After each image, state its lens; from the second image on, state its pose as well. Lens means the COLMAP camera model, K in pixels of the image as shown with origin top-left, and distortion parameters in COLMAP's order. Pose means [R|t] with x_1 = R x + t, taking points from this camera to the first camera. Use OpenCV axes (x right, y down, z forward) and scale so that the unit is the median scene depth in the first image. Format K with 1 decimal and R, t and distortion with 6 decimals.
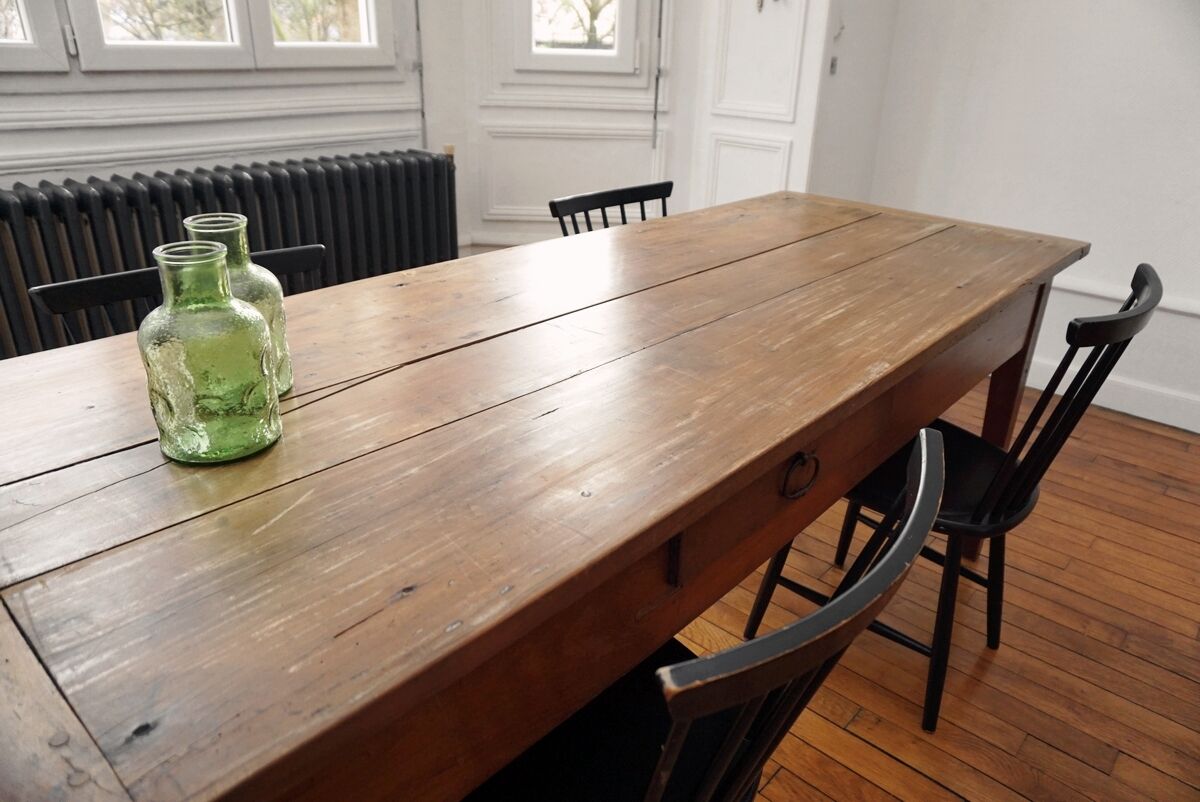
lens RADIAL K [[798.9, 0, 614.4], [0, 798.9, 403.3], [0, 0, 1]] dist [-0.067010, 0.055527]
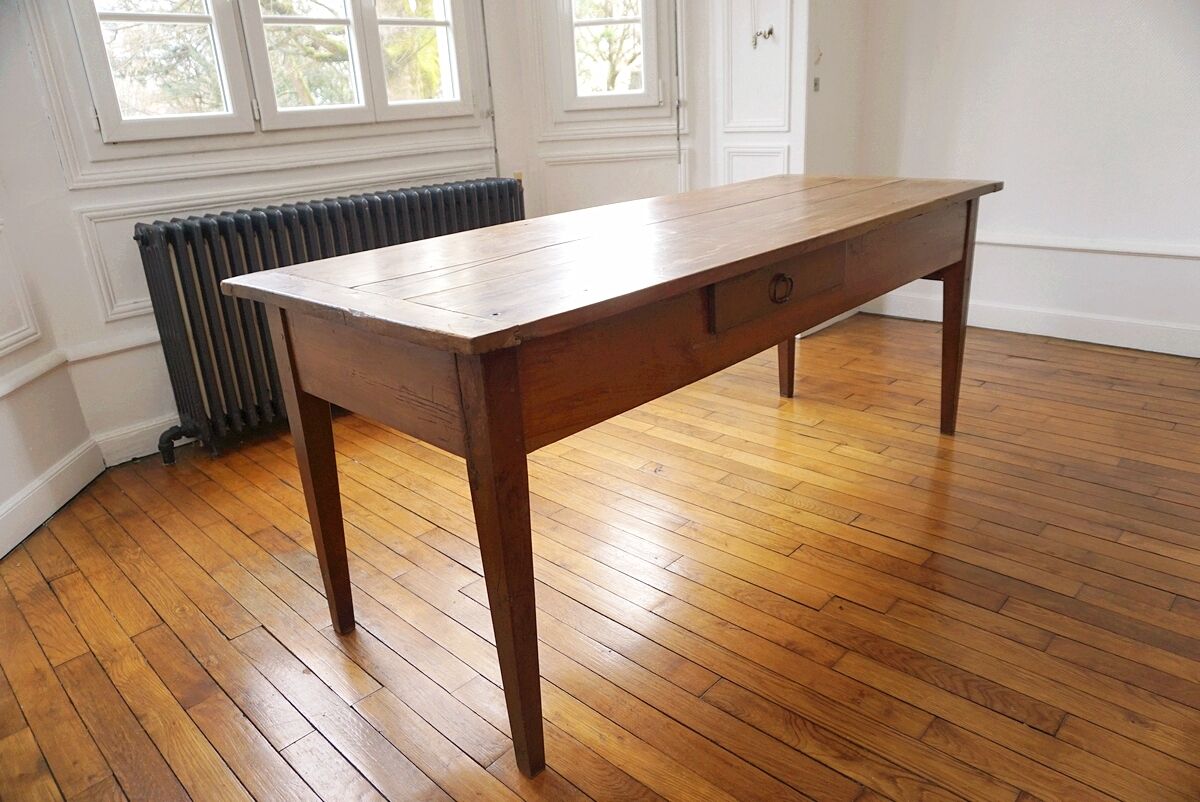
lens RADIAL K [[798.9, 0, 614.4], [0, 798.9, 403.3], [0, 0, 1]] dist [-0.067010, 0.055527]
pose [[0.996296, -0.072152, -0.046777, -0.022518], [0.068699, 0.995061, -0.071651, 0.147199], [0.051716, 0.068172, 0.996332, -0.239232]]
